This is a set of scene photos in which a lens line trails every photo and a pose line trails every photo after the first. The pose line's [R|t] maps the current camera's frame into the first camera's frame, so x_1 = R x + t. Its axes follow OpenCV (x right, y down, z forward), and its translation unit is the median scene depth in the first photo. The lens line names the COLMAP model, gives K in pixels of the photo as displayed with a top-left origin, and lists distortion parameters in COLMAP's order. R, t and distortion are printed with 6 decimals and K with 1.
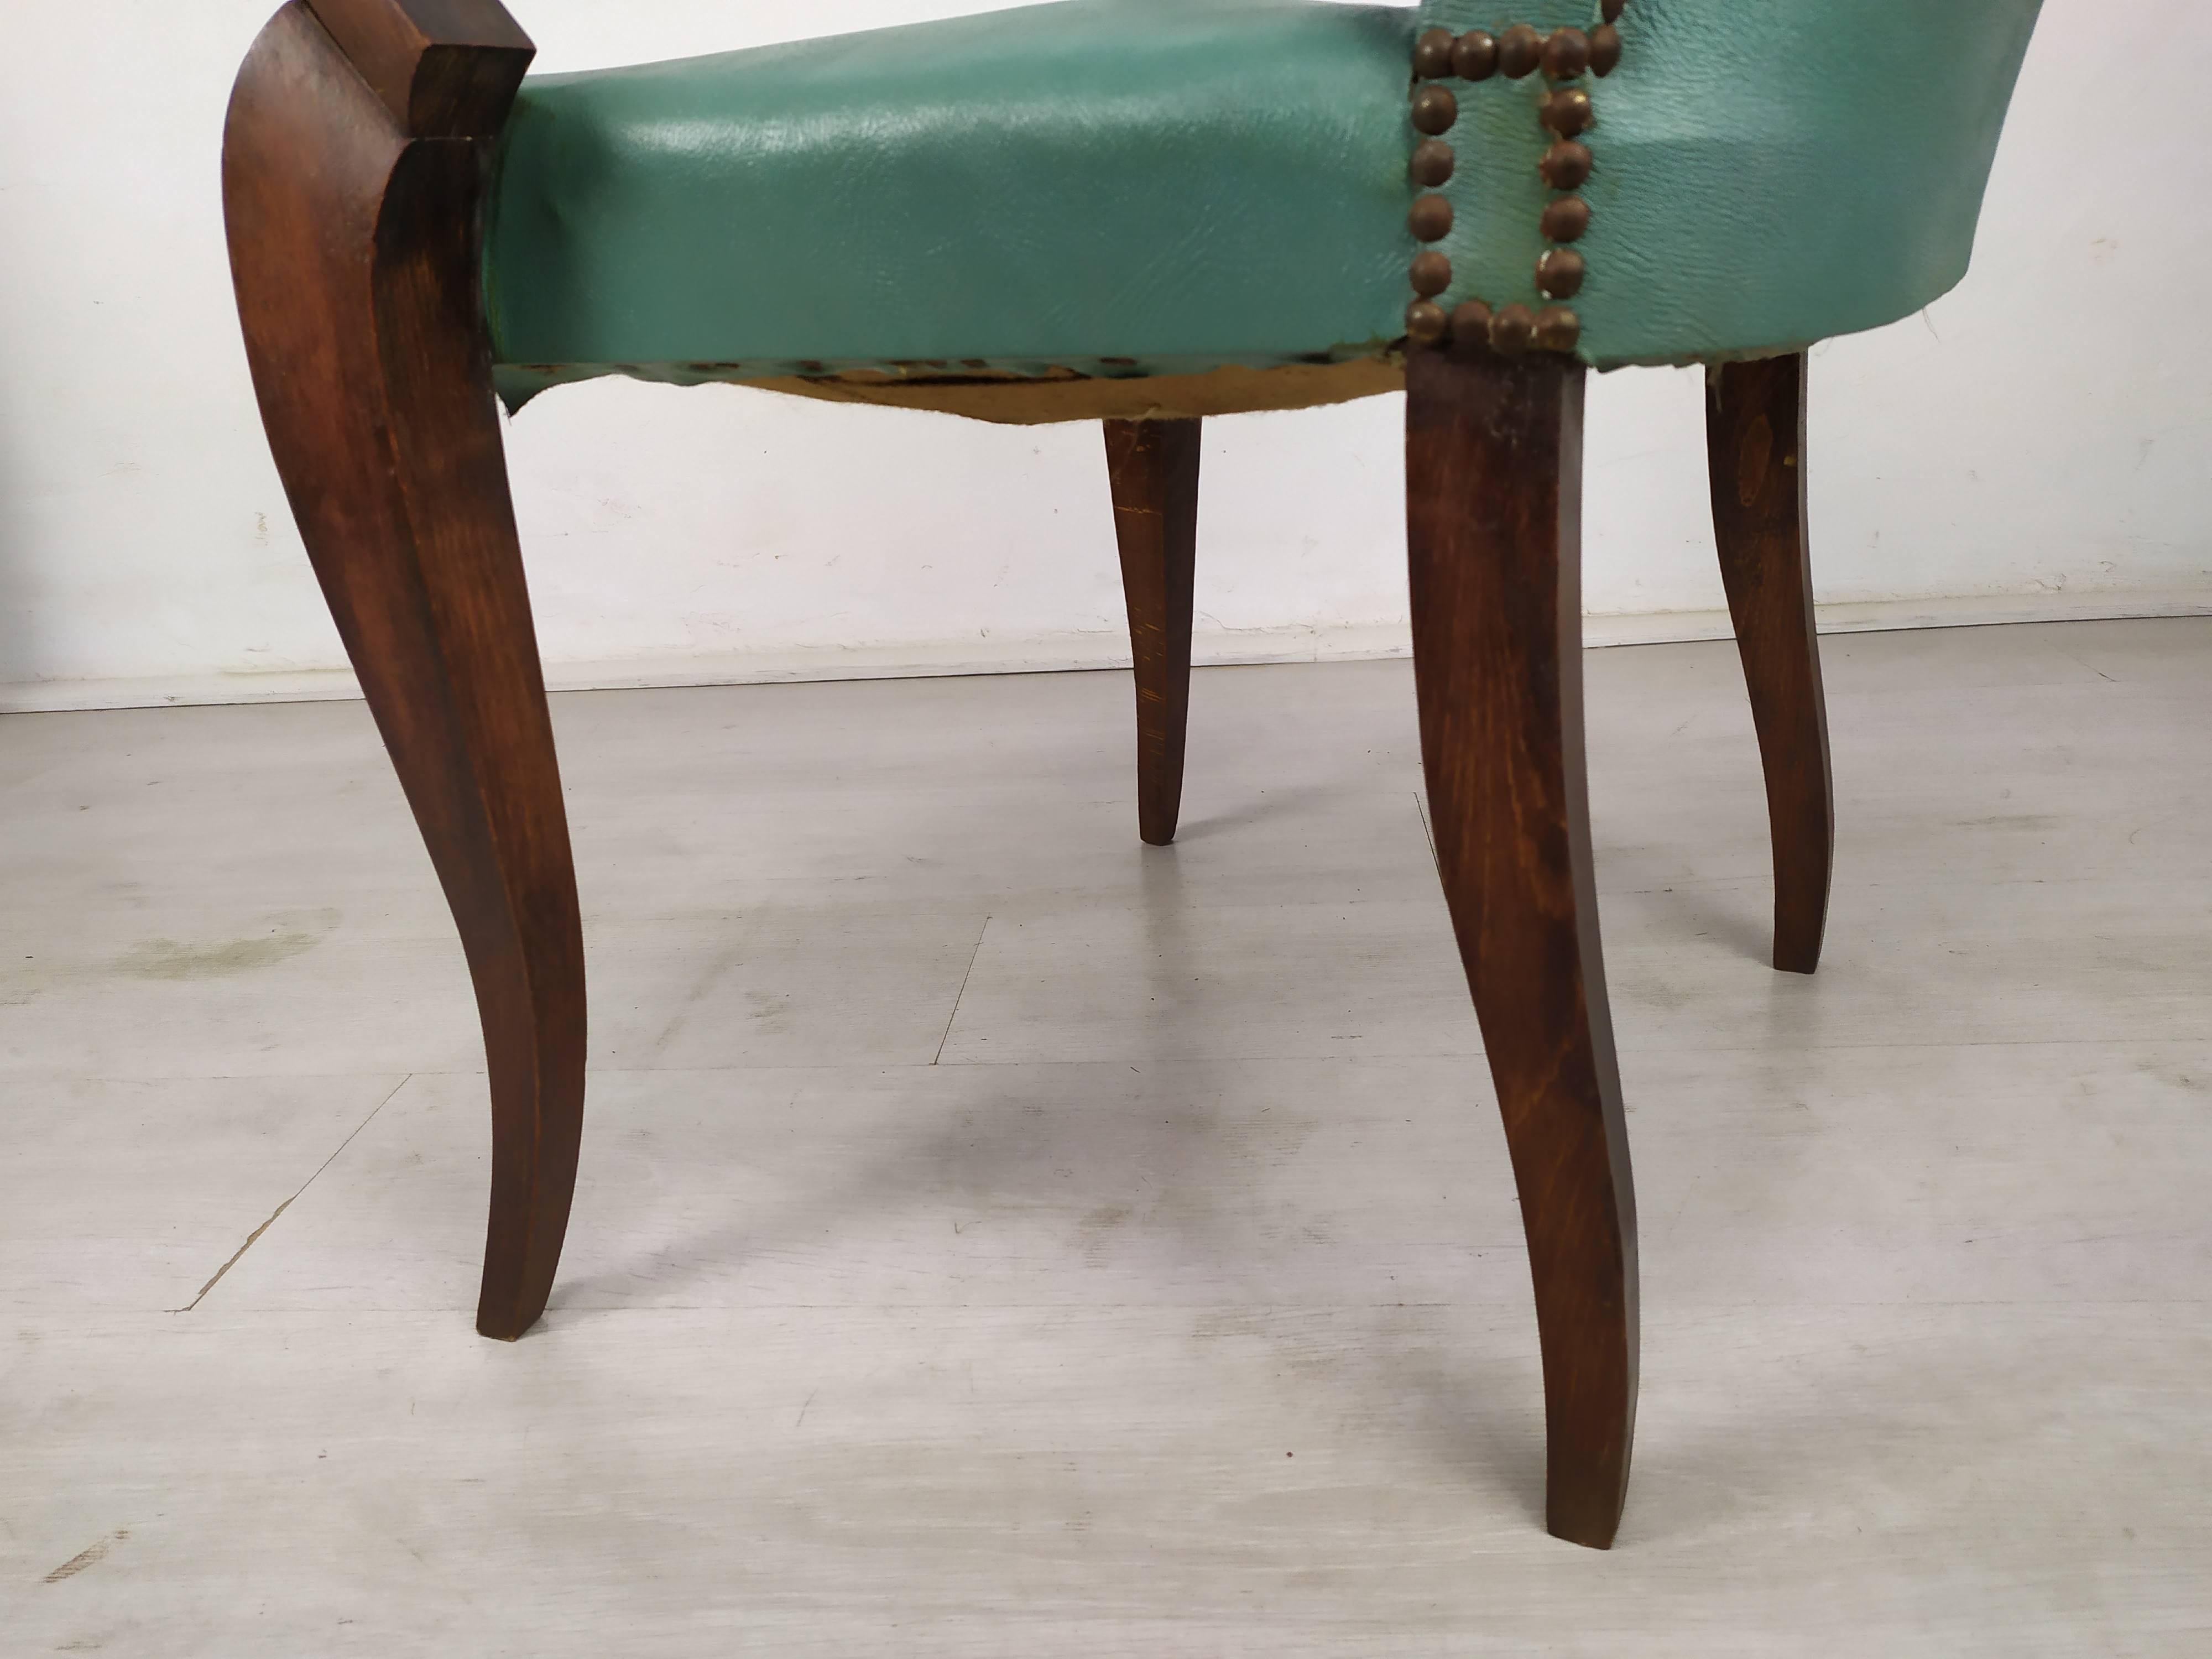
lens RADIAL K [[1695.1, 0, 1124.6], [0, 1695.1, 852.1], [0, 0, 1]] dist [0.034453, -0.037991]
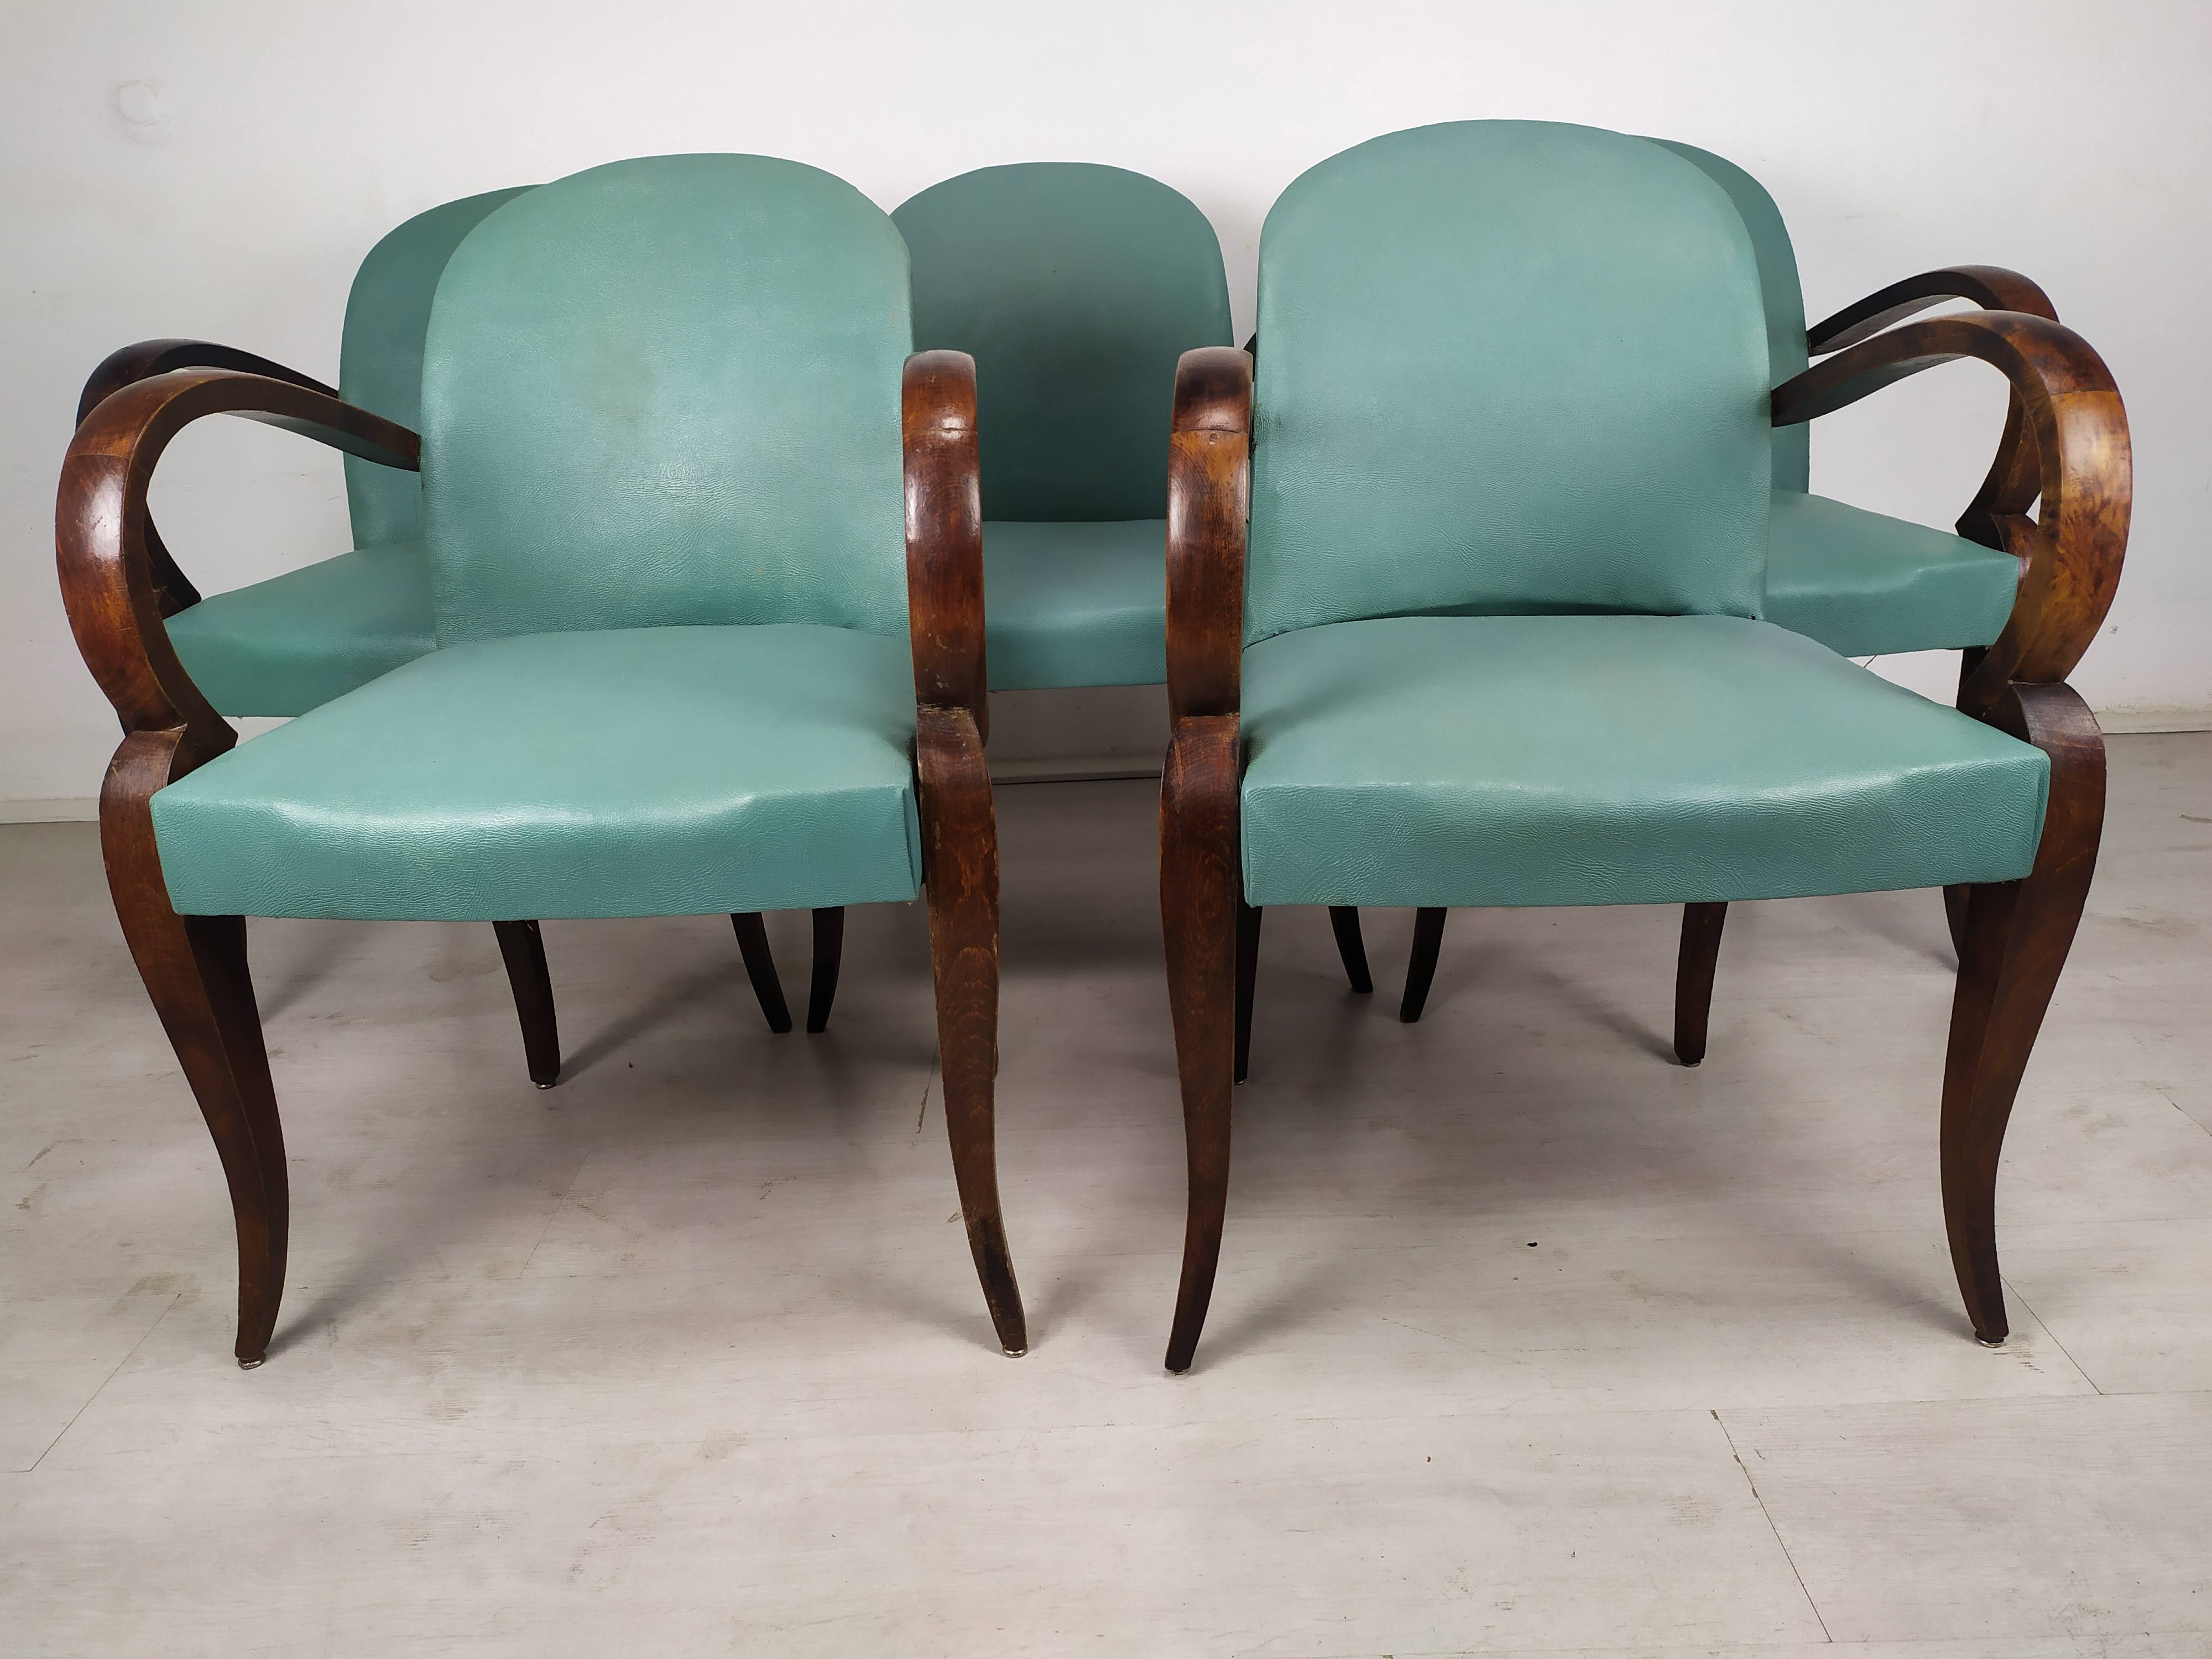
lens RADIAL K [[1695.1, 0, 1122.7], [0, 1695.1, 801.9], [0, 0, 1]] dist [0.034453, -0.037991]
pose [[0.997008, -0.009273, 0.076742, -0.417104], [0.010614, 0.999798, -0.017085, -0.117324], [-0.076569, 0.017848, 0.996905, -1.174621]]
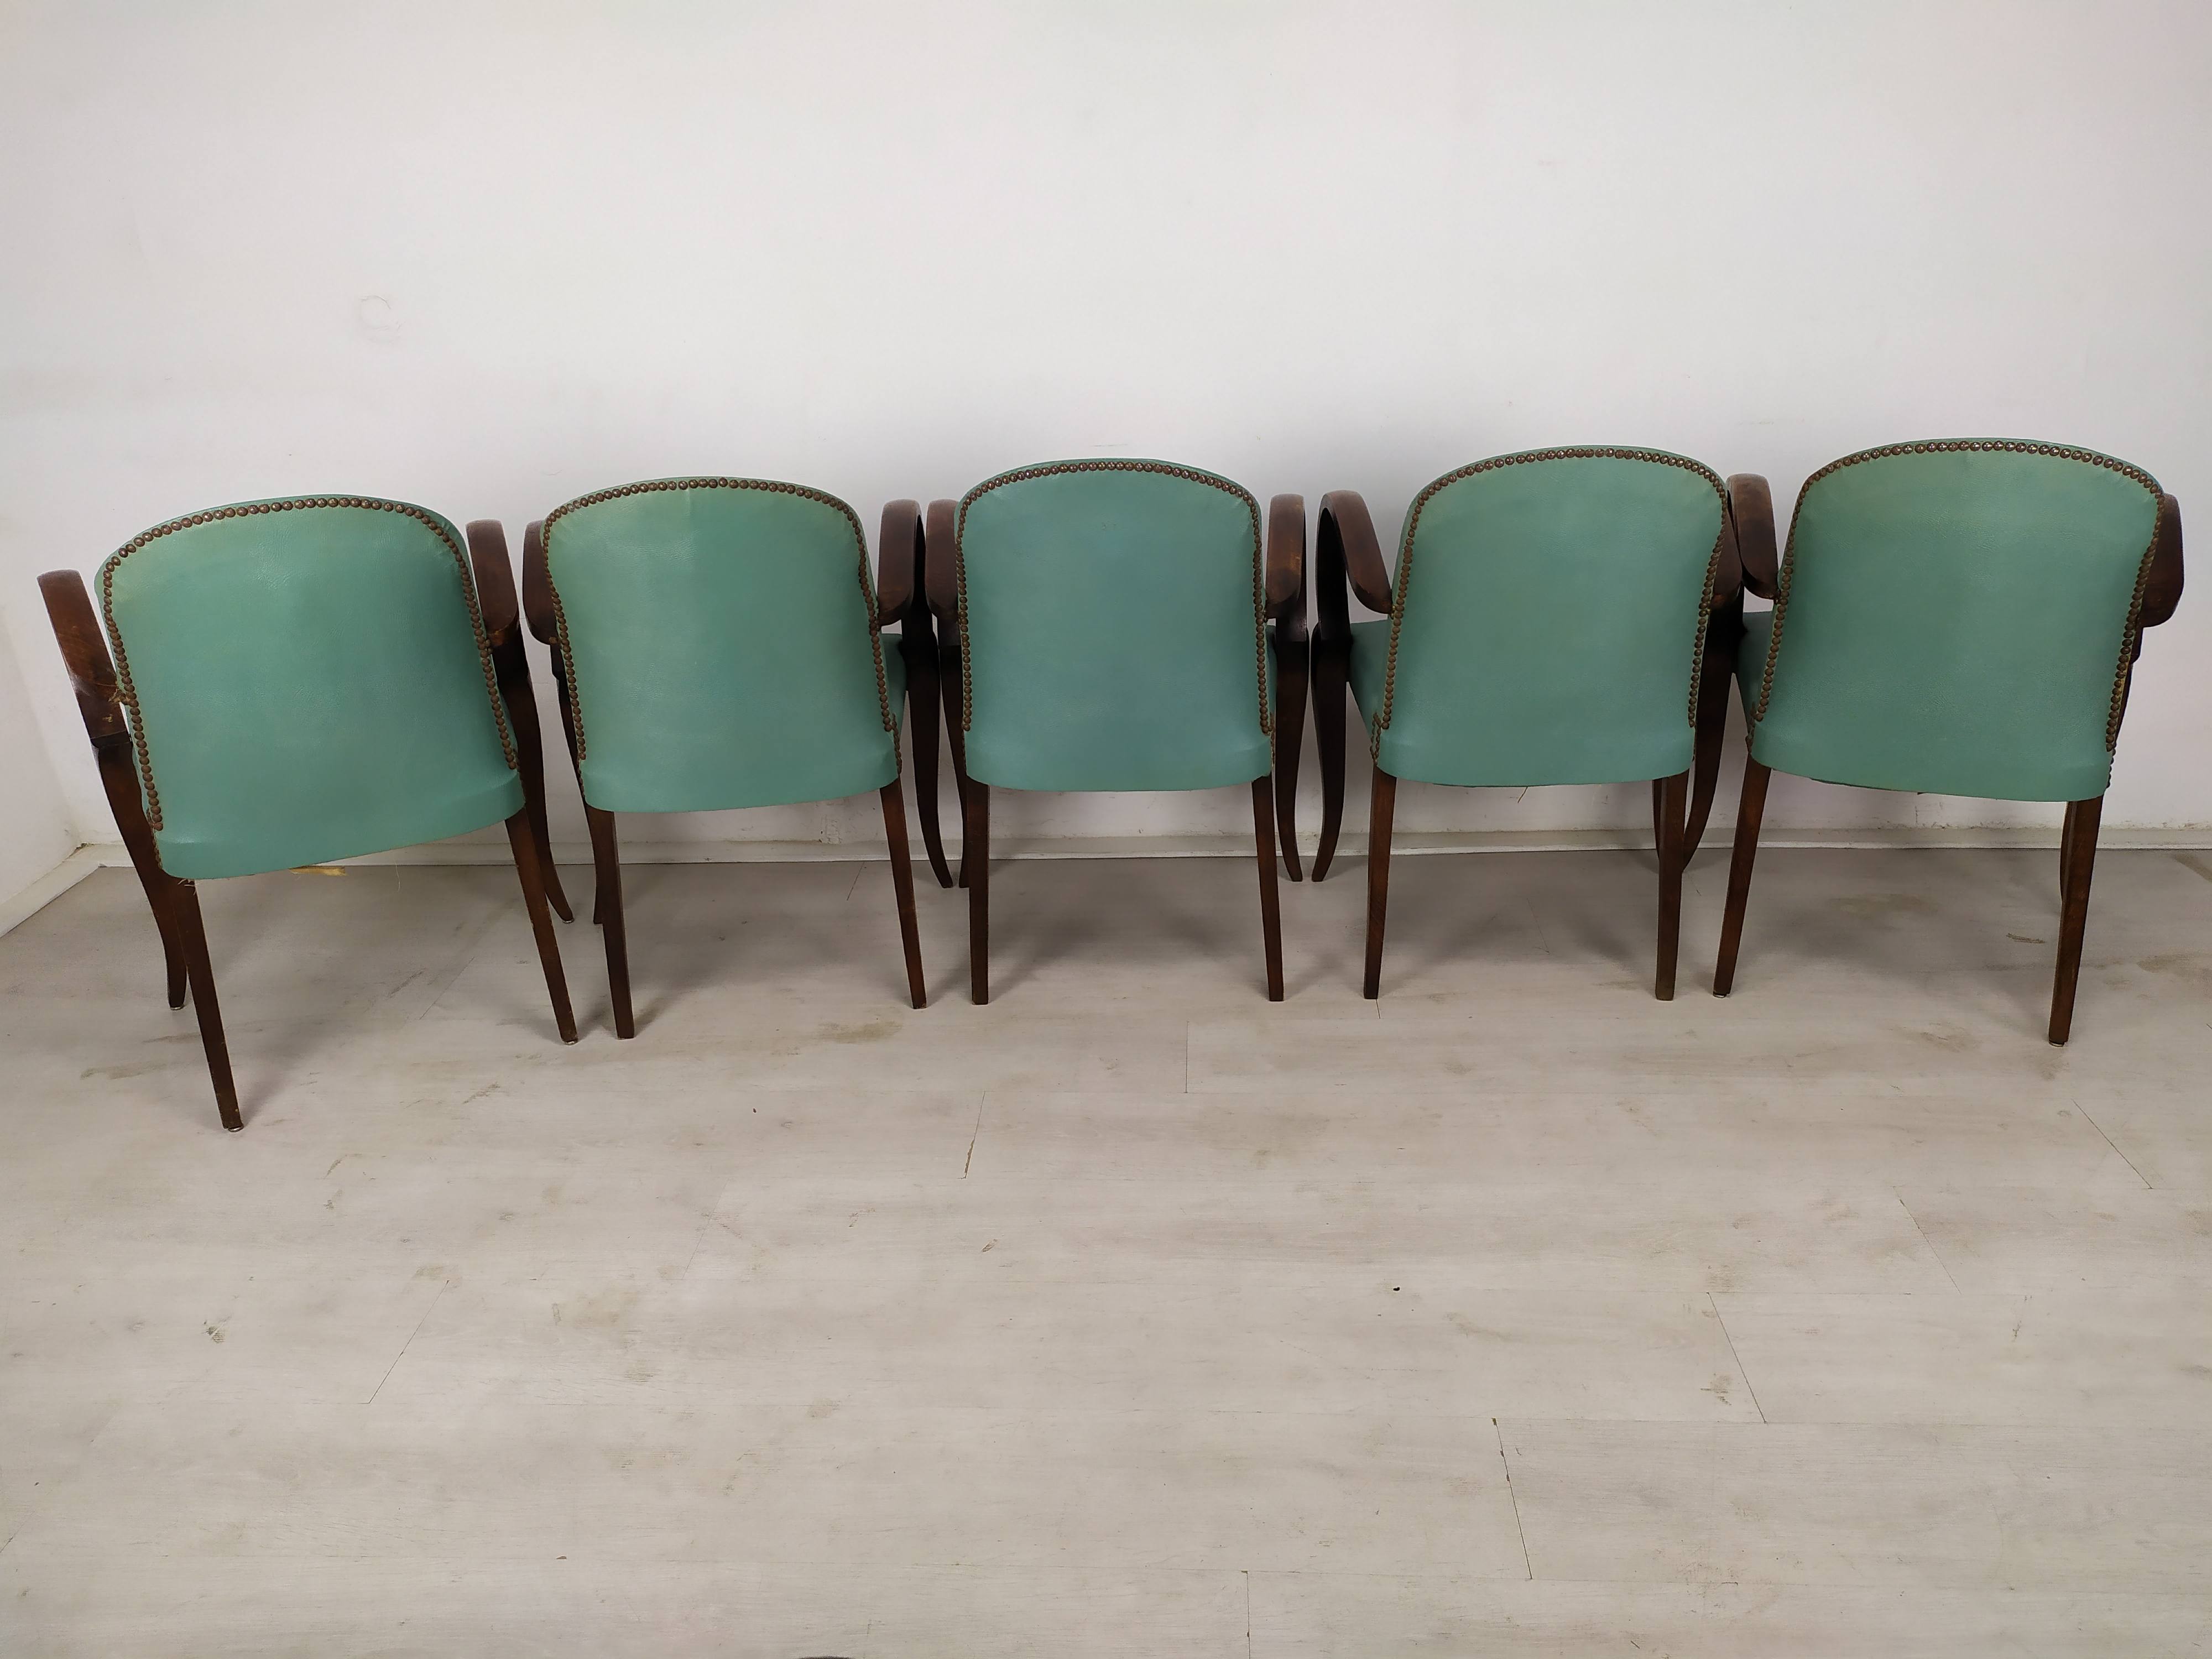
lens RADIAL K [[1695.1, 0, 1119.7], [0, 1695.1, 815.8], [0, 0, 1]] dist [0.034453, -0.037991]
pose [[0.999410, 0.019302, 0.028408, -0.344872], [-0.020352, 0.999102, 0.037163, -0.466448], [-0.027665, -0.037719, 0.998905, -1.889914]]
